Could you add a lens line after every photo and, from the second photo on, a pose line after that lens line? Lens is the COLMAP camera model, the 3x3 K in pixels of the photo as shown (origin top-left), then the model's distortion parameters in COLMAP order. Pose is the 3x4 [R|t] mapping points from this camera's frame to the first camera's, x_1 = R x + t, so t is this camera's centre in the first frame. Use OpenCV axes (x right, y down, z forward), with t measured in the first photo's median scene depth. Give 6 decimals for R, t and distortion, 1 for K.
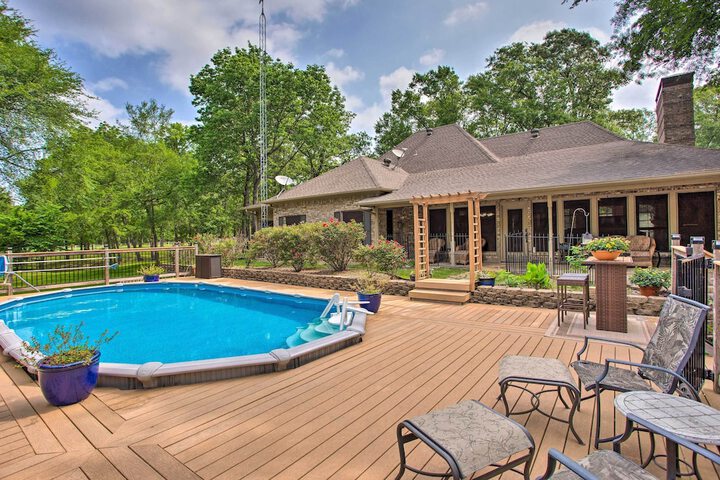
lens RADIAL K [[349.6, 0, 355.1], [0, 349.6, 231.0], [0, 0, 1]] dist [-0.003733, 0.000077]
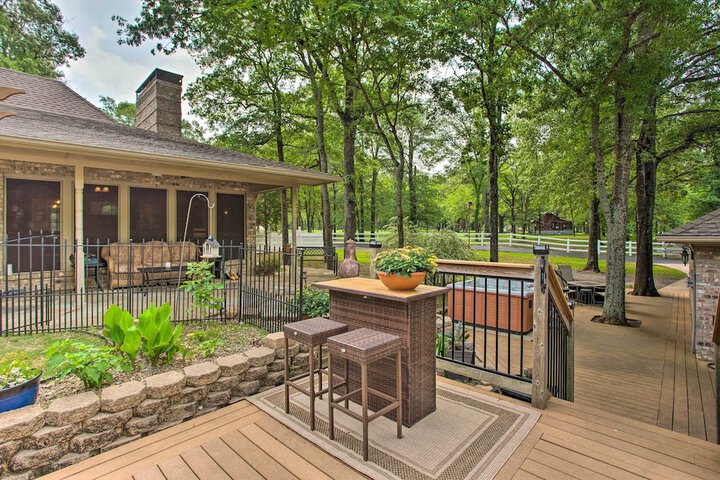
lens RADIAL K [[349.6, 0, 355.1], [0, 349.6, 231.0], [0, 0, 1]] dist [-0.003733, 0.000077]
pose [[0.118569, 0.005873, 0.992928, 0.084097], [-0.002820, 0.999980, -0.005578, -0.007648], [-0.992942, -0.002139, 0.118584, 0.572170]]
